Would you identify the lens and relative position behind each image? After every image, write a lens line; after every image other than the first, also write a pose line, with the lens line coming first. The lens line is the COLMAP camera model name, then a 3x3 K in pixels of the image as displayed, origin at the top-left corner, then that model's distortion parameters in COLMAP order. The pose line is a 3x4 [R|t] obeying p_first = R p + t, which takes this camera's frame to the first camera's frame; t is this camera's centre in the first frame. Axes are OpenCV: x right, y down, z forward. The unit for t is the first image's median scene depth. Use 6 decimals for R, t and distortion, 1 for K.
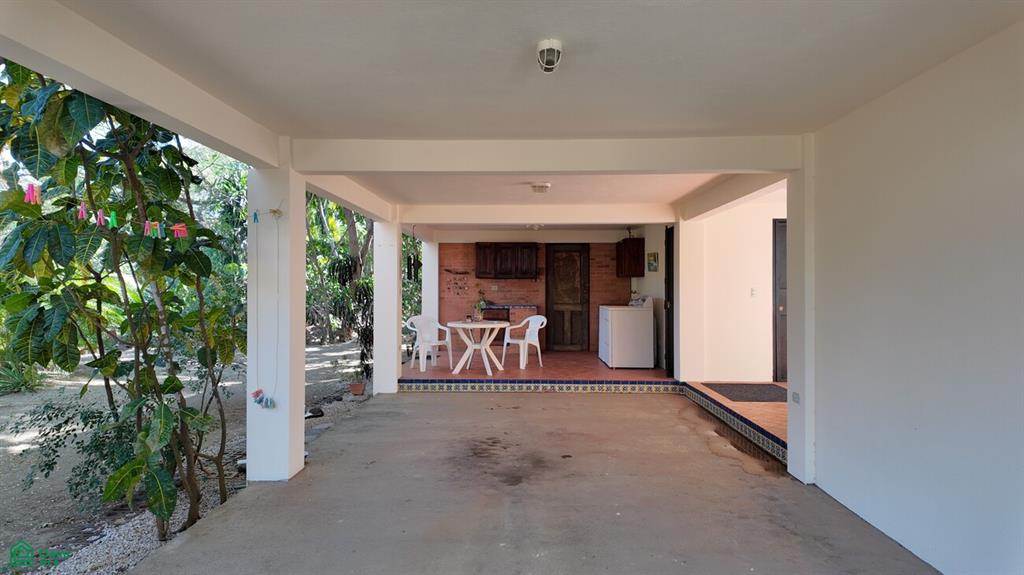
lens RADIAL K [[602.4, 0, 510.6], [0, 602.4, 284.1], [0, 0, 1]] dist [0.023276, -0.001048]
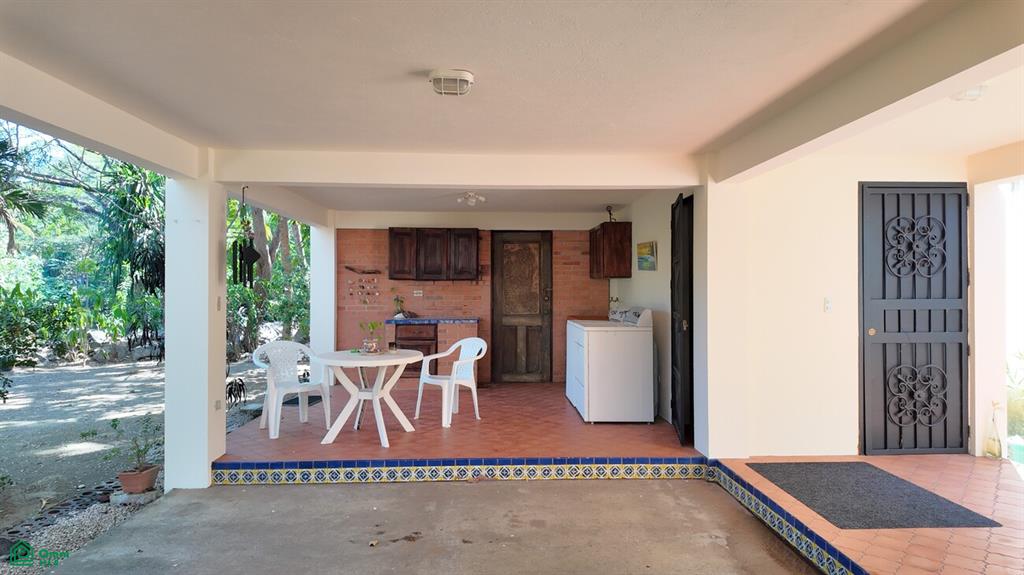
lens RADIAL K [[592.4, 0, 512.0], [0, 592.4, 287.5], [0, 0, 1]] dist [0.003255, -0.000444]
pose [[0.997772, 0.000358, 0.066711, 0.044596], [-0.000771, 0.999981, 0.006175, -0.006079], [-0.066707, -0.006212, 0.997753, 0.372426]]
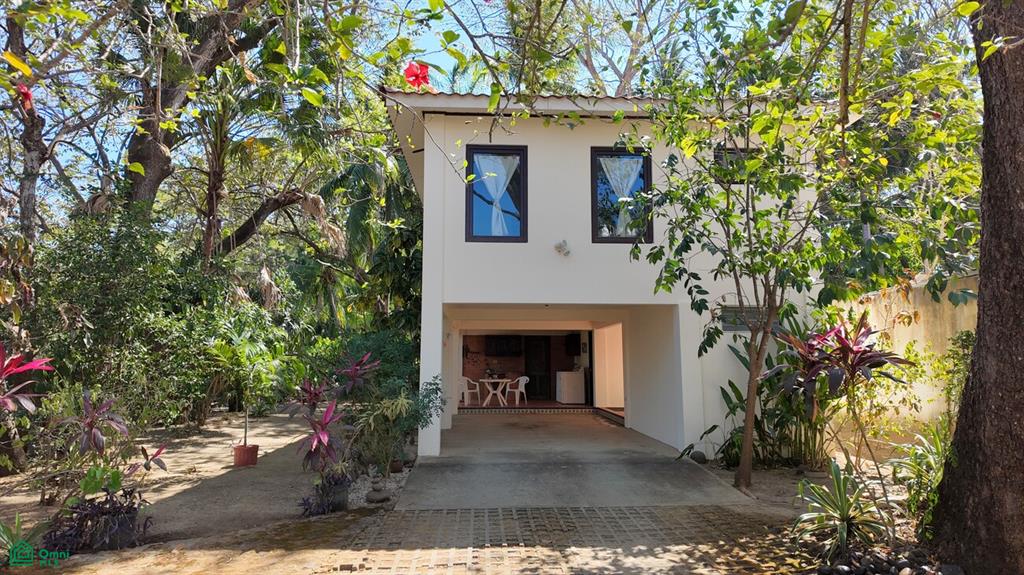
lens RADIAL K [[602.4, 0, 510.6], [0, 602.4, 284.1], [0, 0, 1]] dist [0.023276, -0.001048]
pose [[0.996953, 0.007491, 0.077650, -0.145308], [0.001976, 0.992636, -0.121122, -0.006075], [-0.077986, 0.120907, 0.989596, -0.894429]]
